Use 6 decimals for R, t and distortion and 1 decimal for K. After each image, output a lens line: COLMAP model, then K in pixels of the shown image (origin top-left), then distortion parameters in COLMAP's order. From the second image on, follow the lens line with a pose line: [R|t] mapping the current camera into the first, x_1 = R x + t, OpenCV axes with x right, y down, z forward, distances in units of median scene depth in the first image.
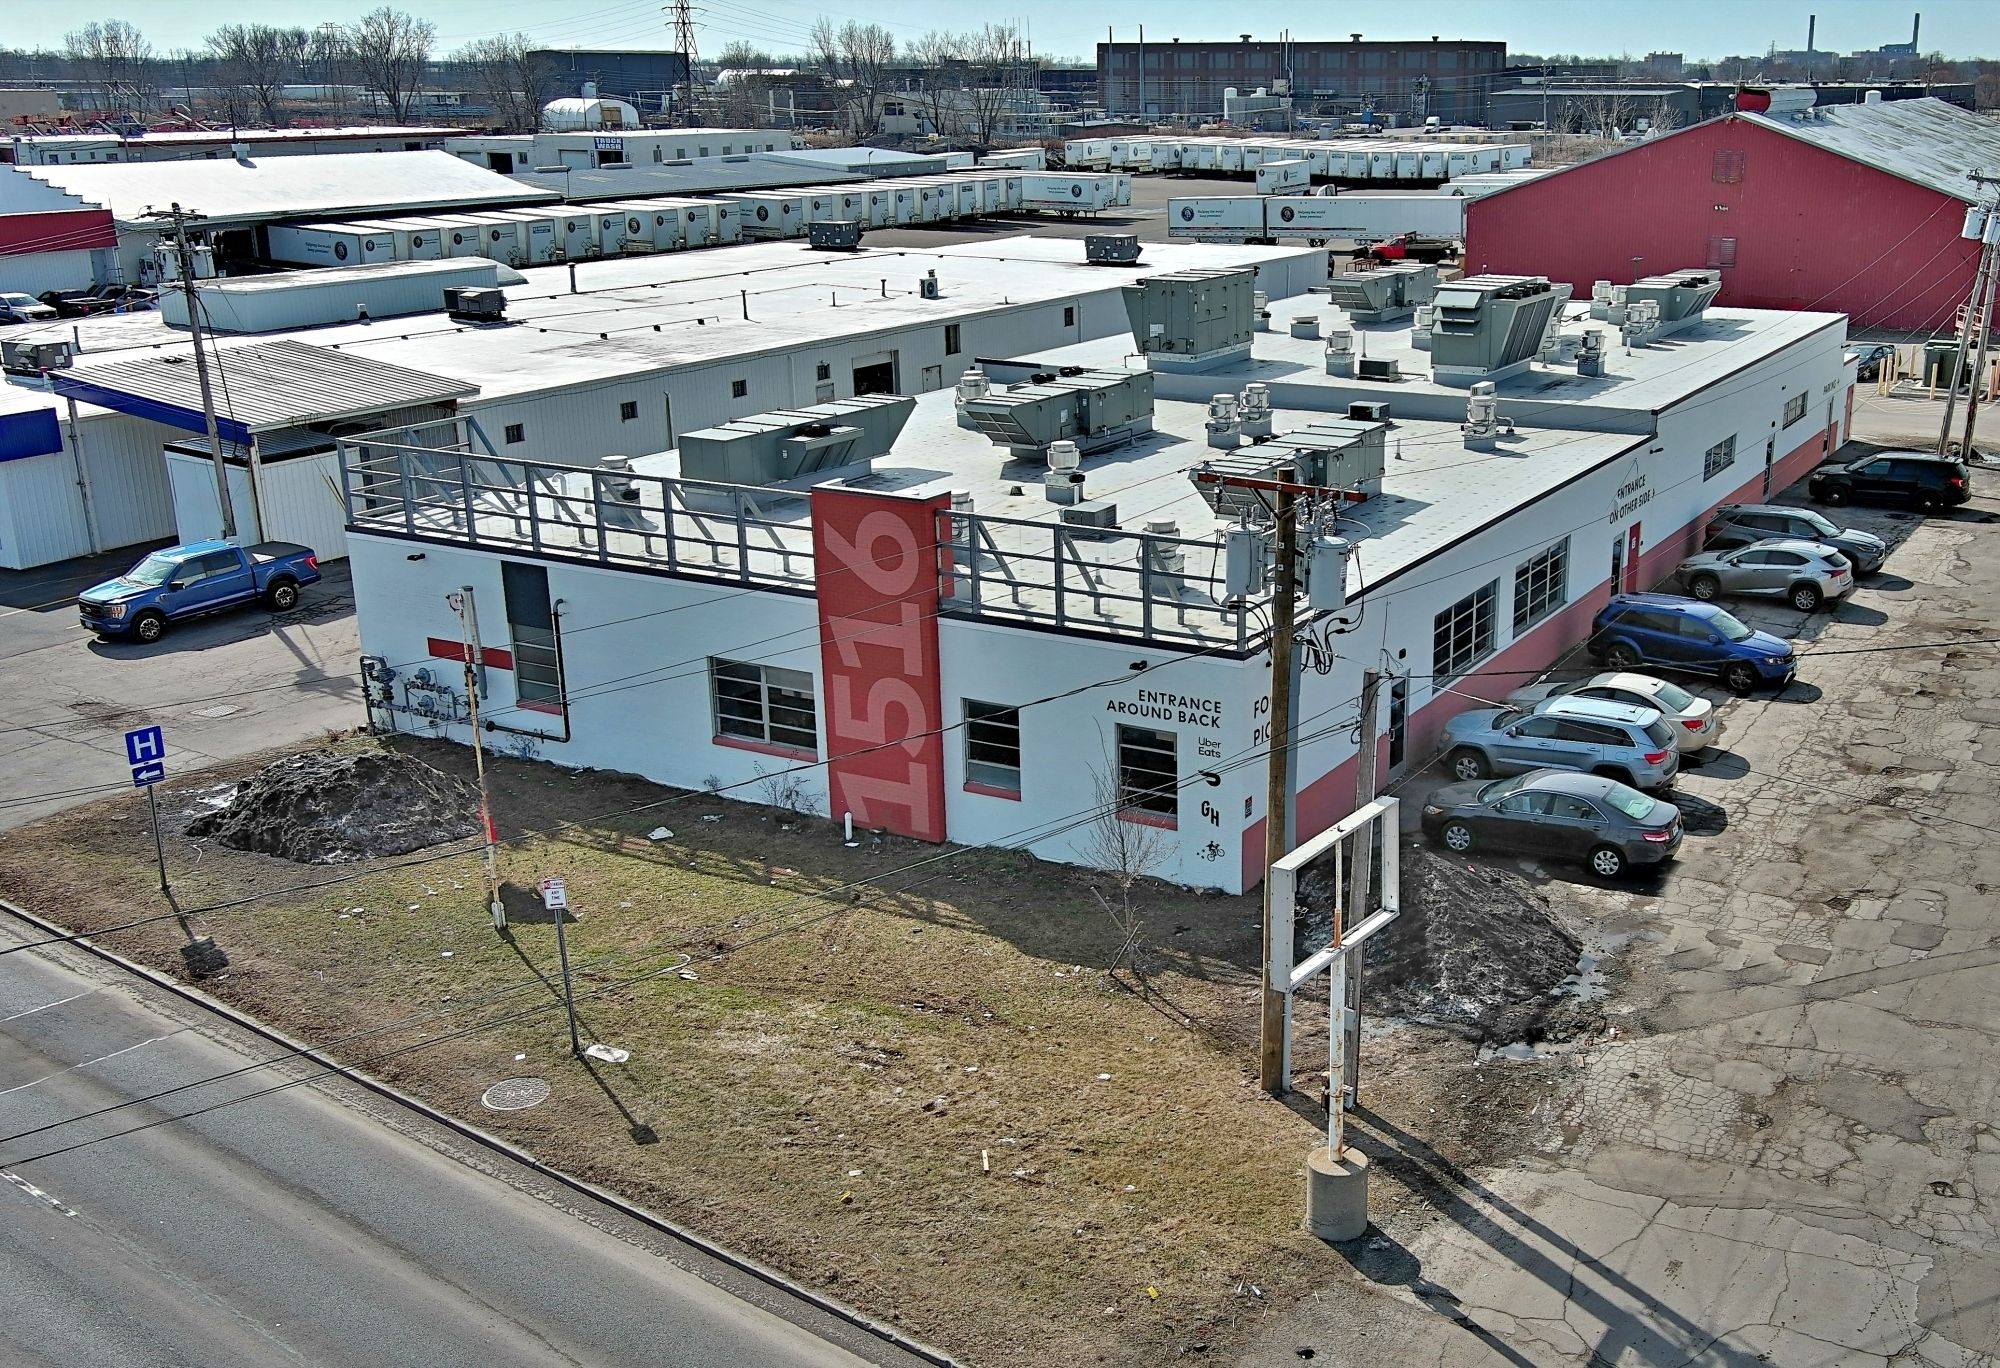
lens RADIAL K [[2045.2, 0, 1230.4], [0, 2045.2, 766.1], [0, 0, 1]] dist [0.034487, -0.052495]
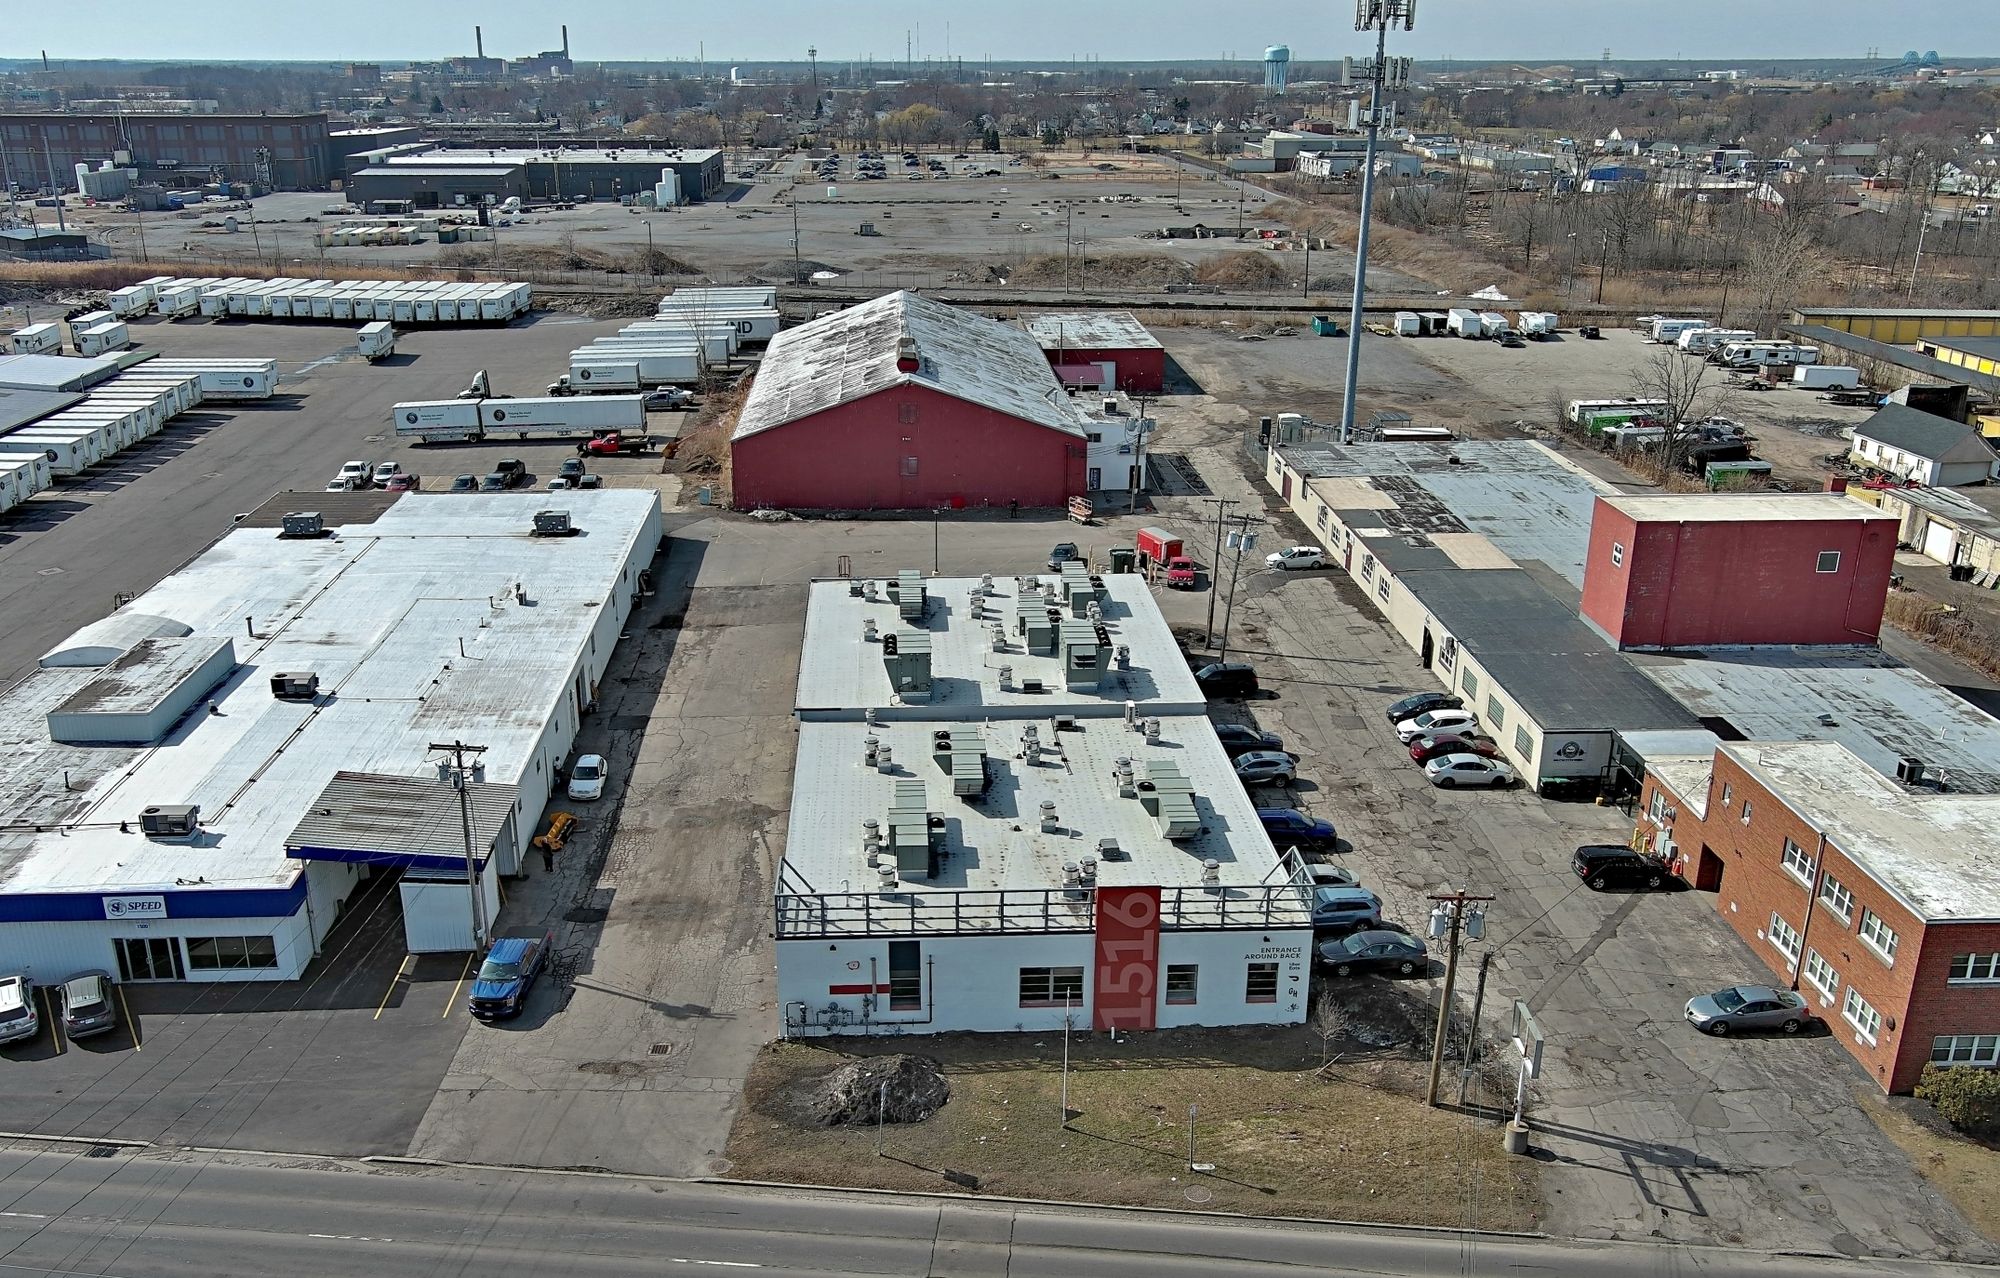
lens RADIAL K [[1736.0, 0, 977.6], [0, 1736.0, 734.8], [0, 0, 1]] dist [0.045204, -0.072171]
pose [[0.862557, -0.181069, 0.472450, -1.092072], [0.161006, 0.983460, 0.082967, -0.442723], [-0.479658, 0.004503, 0.877444, -0.515823]]
